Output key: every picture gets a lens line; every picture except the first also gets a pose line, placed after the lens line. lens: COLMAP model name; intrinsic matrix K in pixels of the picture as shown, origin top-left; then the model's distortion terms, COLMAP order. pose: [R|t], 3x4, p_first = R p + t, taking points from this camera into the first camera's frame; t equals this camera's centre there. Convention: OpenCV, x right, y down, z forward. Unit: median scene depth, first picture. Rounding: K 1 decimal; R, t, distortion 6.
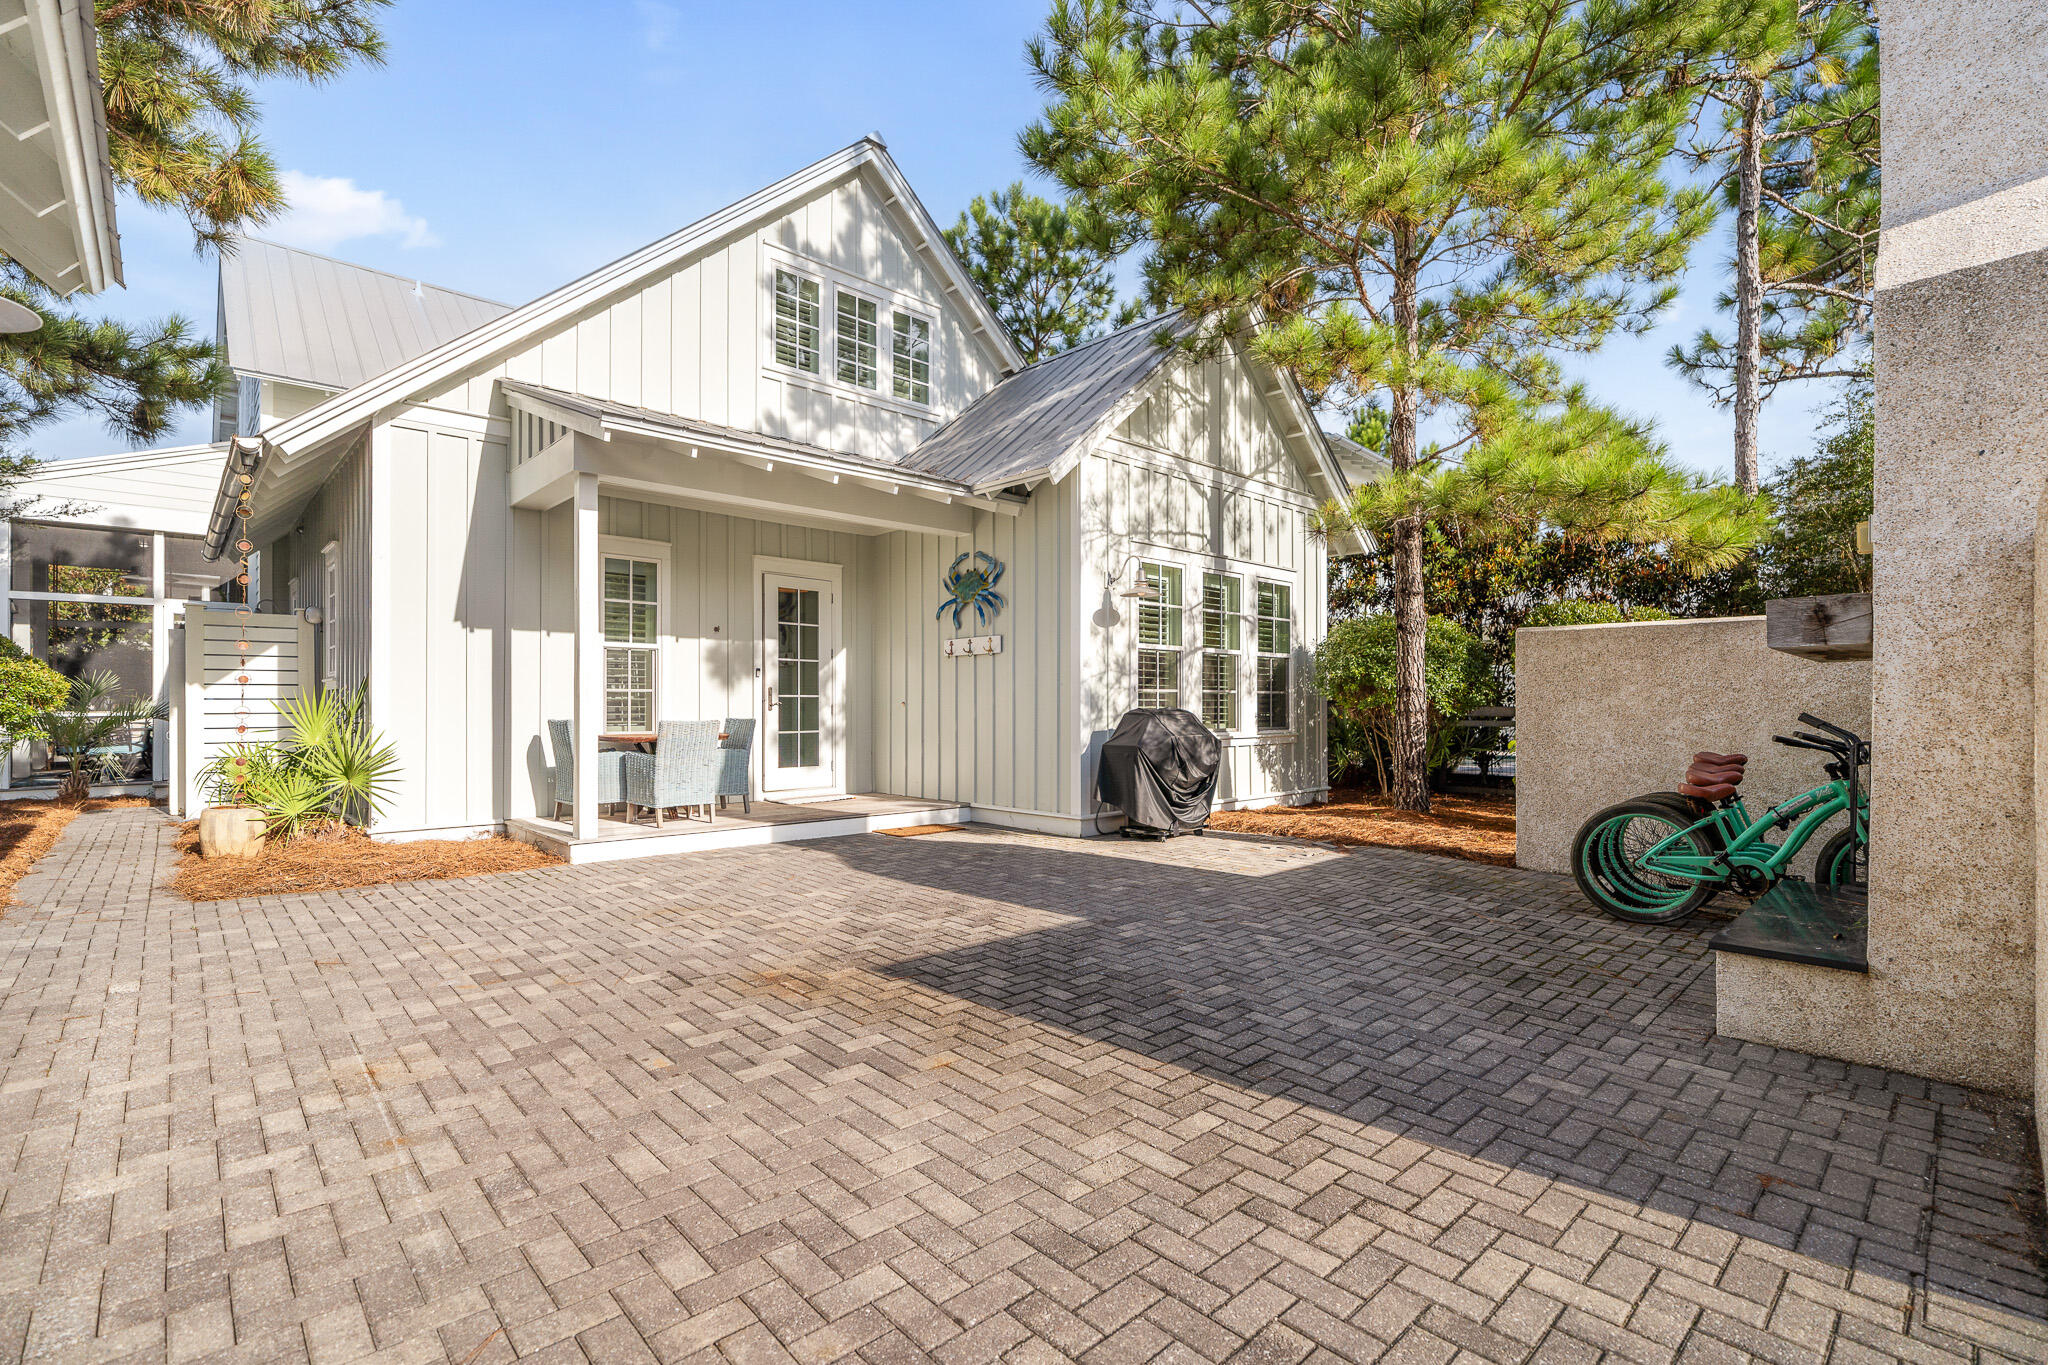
lens RADIAL K [[946.6, 0, 1021.5], [0, 946.6, 698.3], [0, 0, 1]] dist [-0.000107, -0.001110]
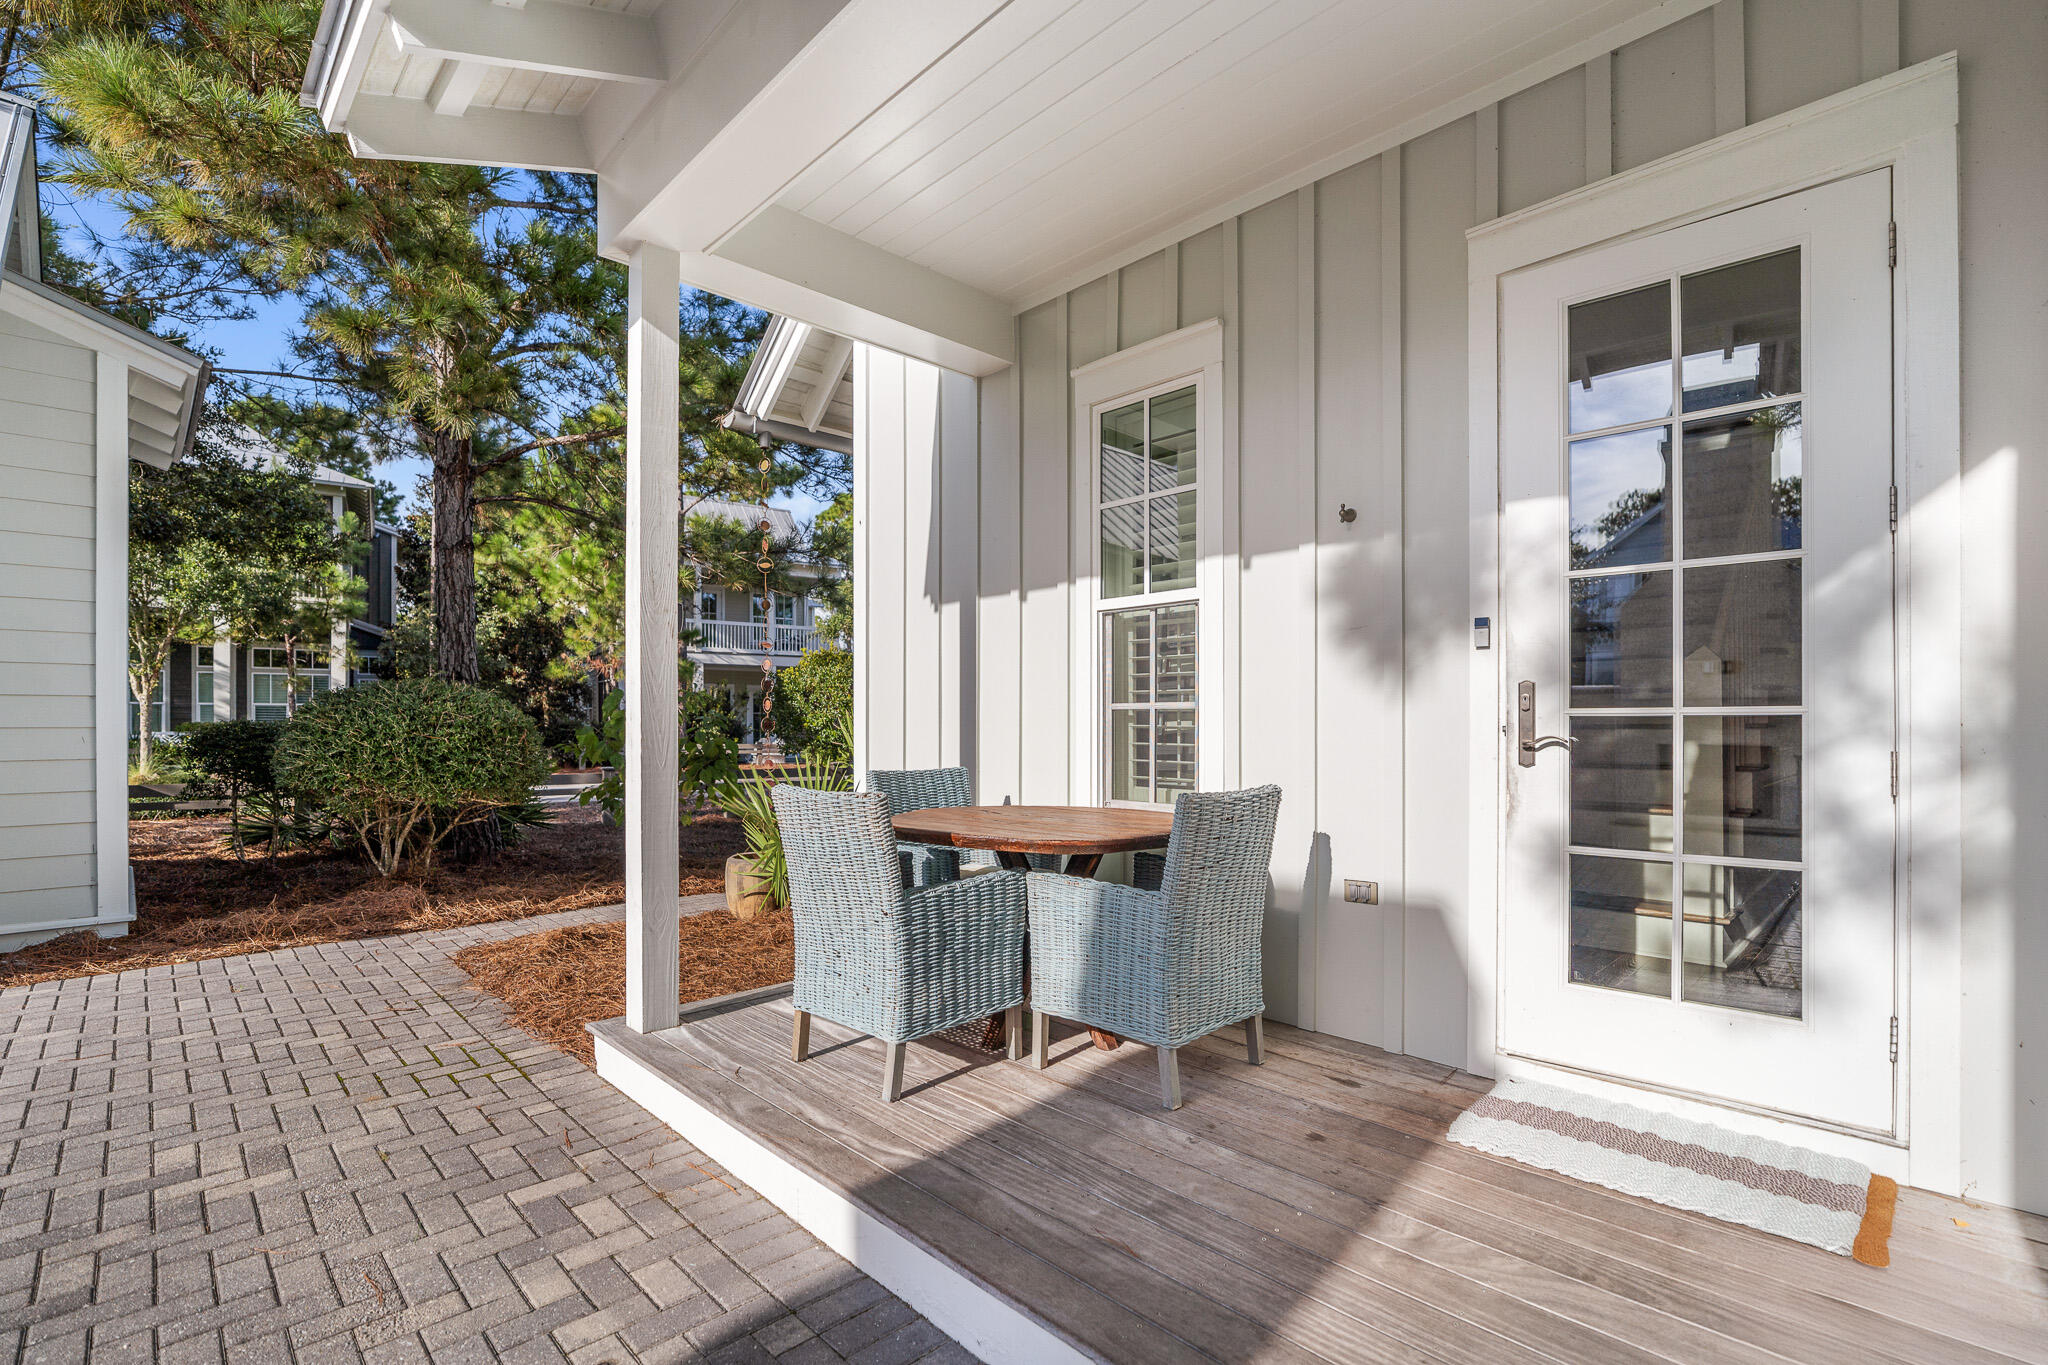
lens RADIAL K [[946.6, 0, 1009.2], [0, 946.6, 718.1], [0, 0, 1]] dist [-0.000107, -0.001110]
pose [[0.019031, -0.007355, -0.999792, 0.007111], [0.006781, 0.999951, -0.007227, 0.000840], [0.999796, -0.006642, 0.019080, 0.890464]]
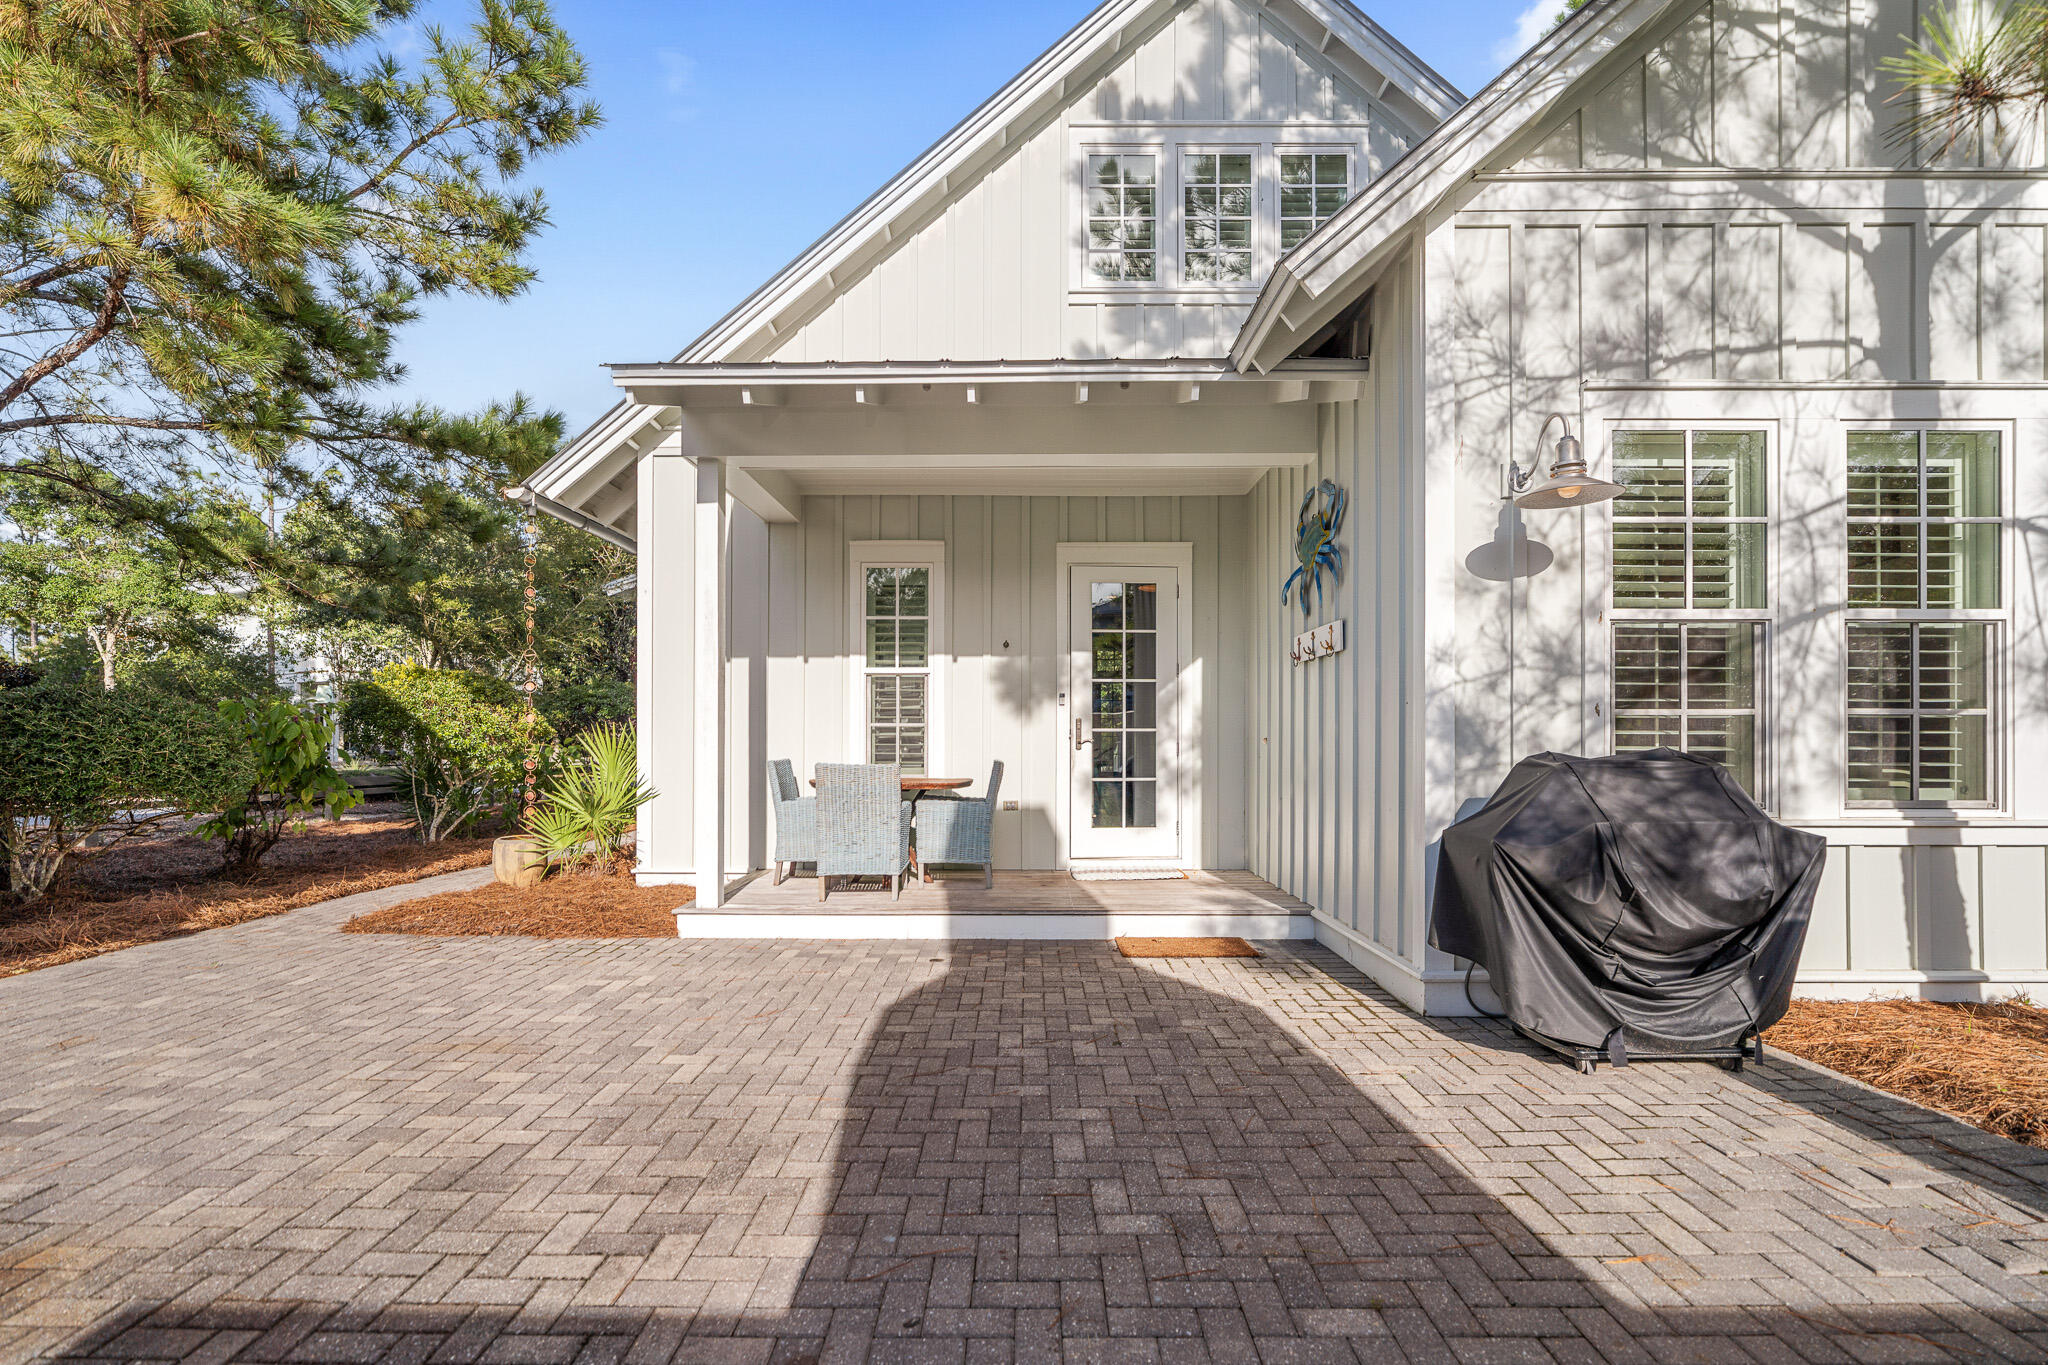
lens RADIAL K [[946.6, 0, 1005.7], [0, 946.6, 733.8], [0, 0, 1]] dist [-0.000107, -0.001110]
pose [[0.725045, -0.005091, -0.688682, 0.214845], [0.004308, 0.999987, -0.002858, 0.002954], [0.688688, -0.000895, 0.725058, 0.446617]]
